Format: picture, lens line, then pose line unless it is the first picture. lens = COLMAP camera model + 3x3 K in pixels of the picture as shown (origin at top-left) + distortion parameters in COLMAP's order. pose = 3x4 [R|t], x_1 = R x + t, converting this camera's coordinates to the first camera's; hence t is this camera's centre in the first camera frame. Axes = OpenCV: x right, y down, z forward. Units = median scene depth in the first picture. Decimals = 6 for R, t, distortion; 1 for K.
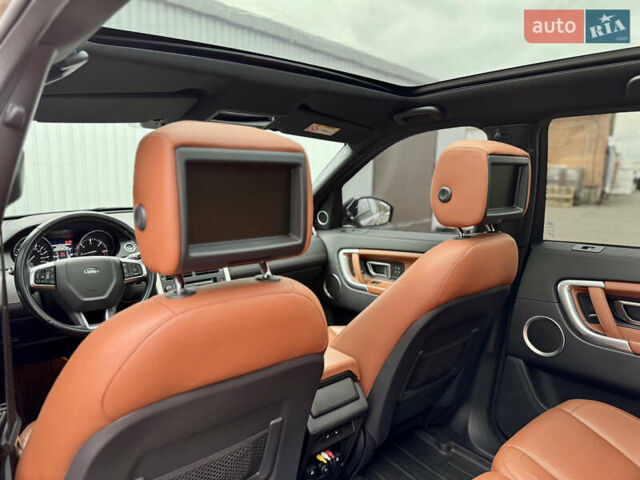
lens RADIAL K [[444.9, 0, 320.0], [0, 444.9, 240.0], [0, 0, 1]] dist [0.095064, -0.147063]
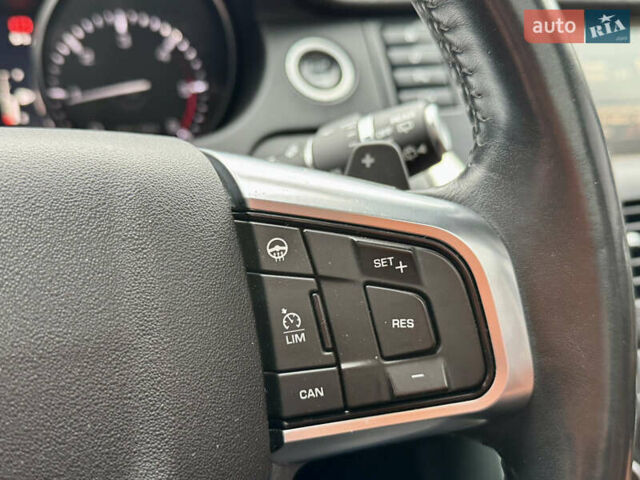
lens RADIAL K [[663.4, 0, 320.0], [0, 663.4, 240.0], [0, 0, 1]] dist [0.188111, -0.448645]
pose [[0.935000, 0.106009, -0.338434, -0.400676], [-0.029546, 0.974247, 0.223537, 0.027531], [0.353415, -0.199008, 0.914053, 0.923749]]
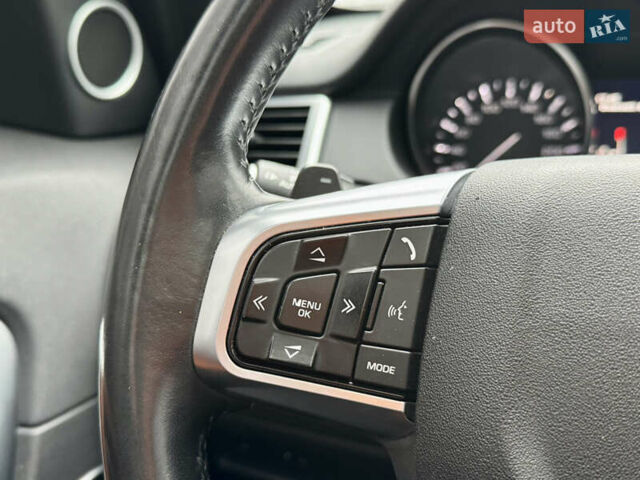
lens RADIAL K [[663.4, 0, 320.0], [0, 663.4, 240.0], [0, 0, 1]] dist [0.188111, -0.448645]
pose [[0.492615, 0.215115, -0.843241, -0.445823], [-0.098349, 0.976521, 0.191660, 0.034197], [0.864672, -0.011482, 0.502206, 0.849895]]
